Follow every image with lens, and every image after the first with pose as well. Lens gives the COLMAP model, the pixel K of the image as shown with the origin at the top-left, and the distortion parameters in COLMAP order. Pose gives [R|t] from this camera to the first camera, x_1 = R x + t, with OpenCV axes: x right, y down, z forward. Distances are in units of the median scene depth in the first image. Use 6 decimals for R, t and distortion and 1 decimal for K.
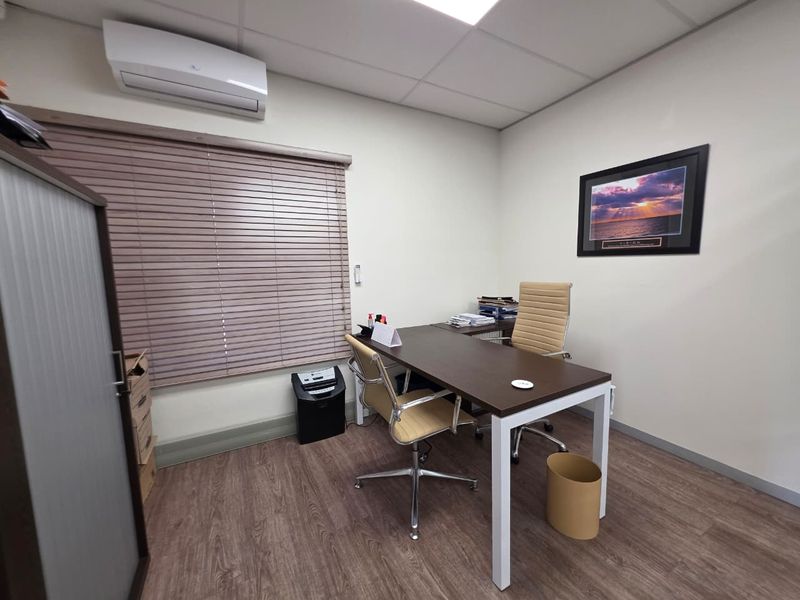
lens RADIAL K [[320.1, 0, 400.7], [0, 320.1, 295.8], [0, 0, 1]] dist [-0.001161, 0.000155]
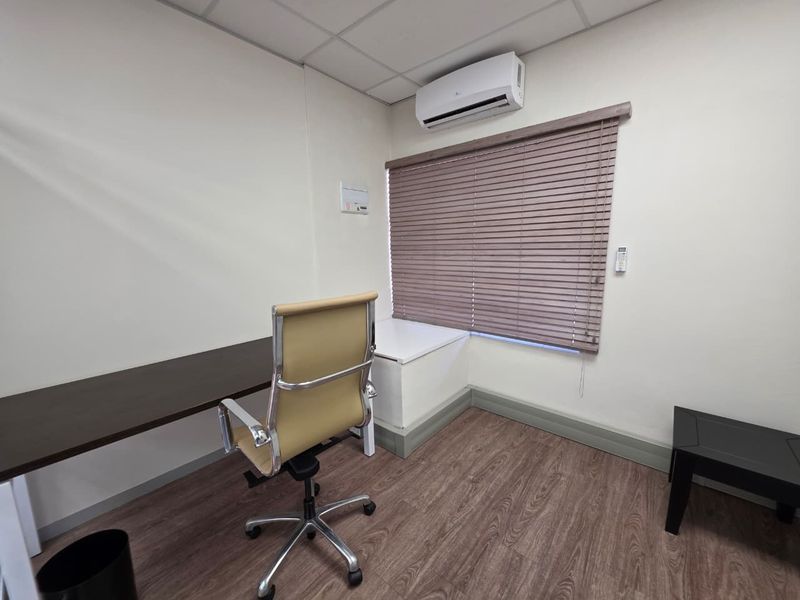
lens RADIAL K [[320.1, 0, 403.4], [0, 320.1, 306.9], [0, 0, 1]] dist [-0.001161, 0.000155]
pose [[0.384867, 0.173004, -0.906613, 0.403642], [-0.086081, 0.984722, 0.151367, -0.030945], [0.918949, 0.019786, 0.393880, 0.217552]]
